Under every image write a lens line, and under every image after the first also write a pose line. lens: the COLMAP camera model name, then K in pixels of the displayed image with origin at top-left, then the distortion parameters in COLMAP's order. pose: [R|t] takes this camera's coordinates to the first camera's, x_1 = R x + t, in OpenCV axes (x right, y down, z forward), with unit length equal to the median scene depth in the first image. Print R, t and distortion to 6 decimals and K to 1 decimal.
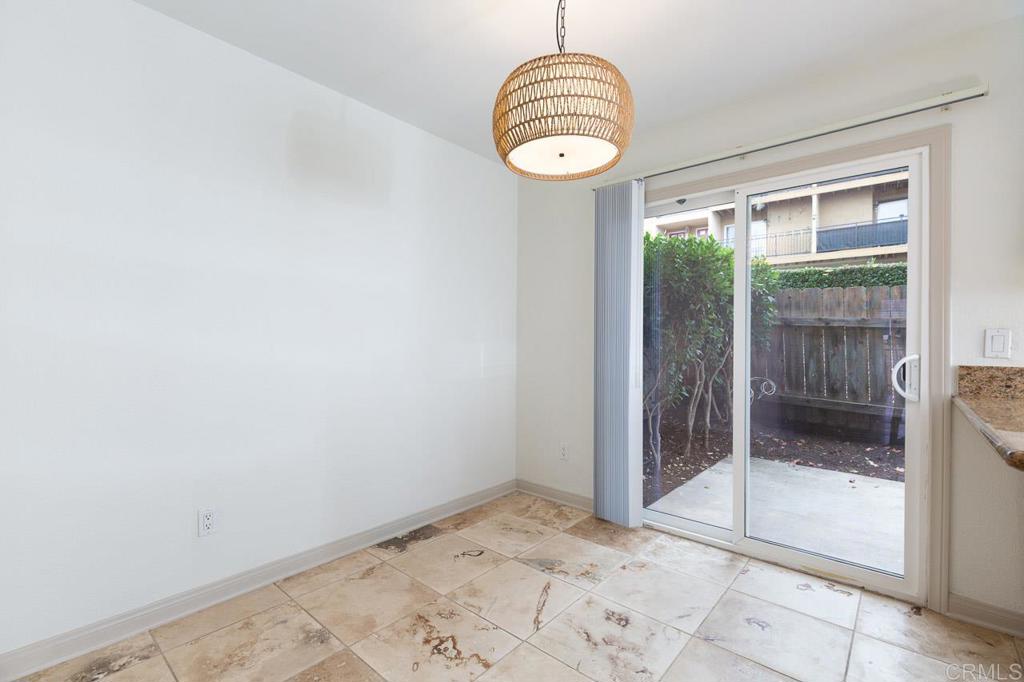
lens RADIAL K [[455.8, 0, 506.9], [0, 455.8, 343.8], [0, 0, 1]] dist [0.006396, -0.000172]
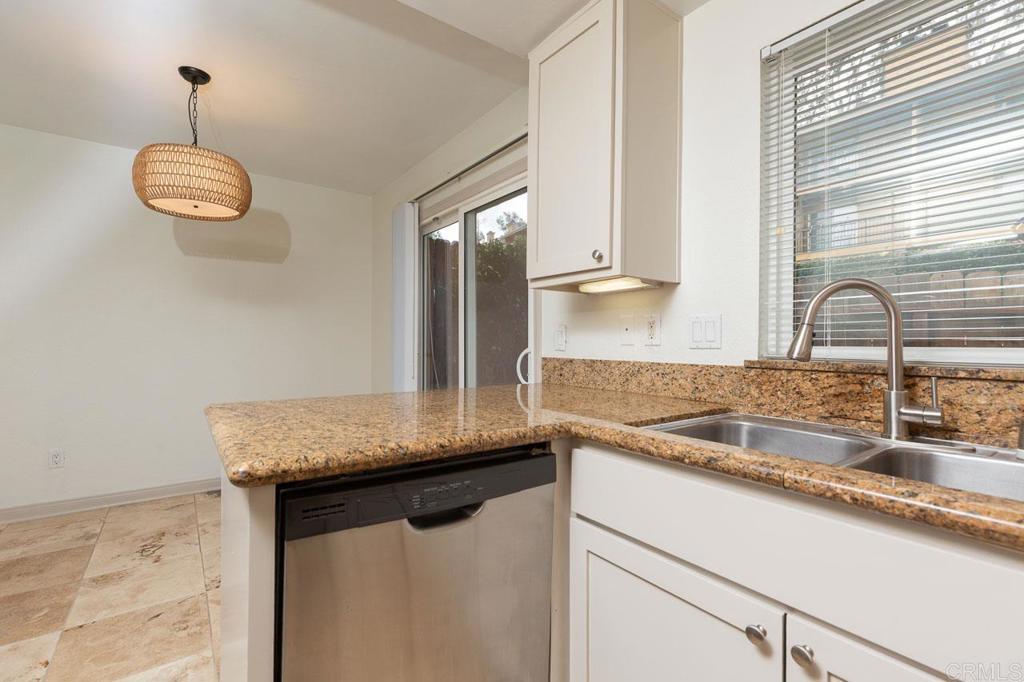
lens RADIAL K [[455.8, 0, 506.9], [0, 455.8, 343.8], [0, 0, 1]] dist [0.006396, -0.000172]
pose [[0.974589, -0.003321, -0.223977, 1.187094], [0.003323, 0.999994, -0.000367, 0.014057], [0.223977, -0.000387, 0.974594, -0.146640]]
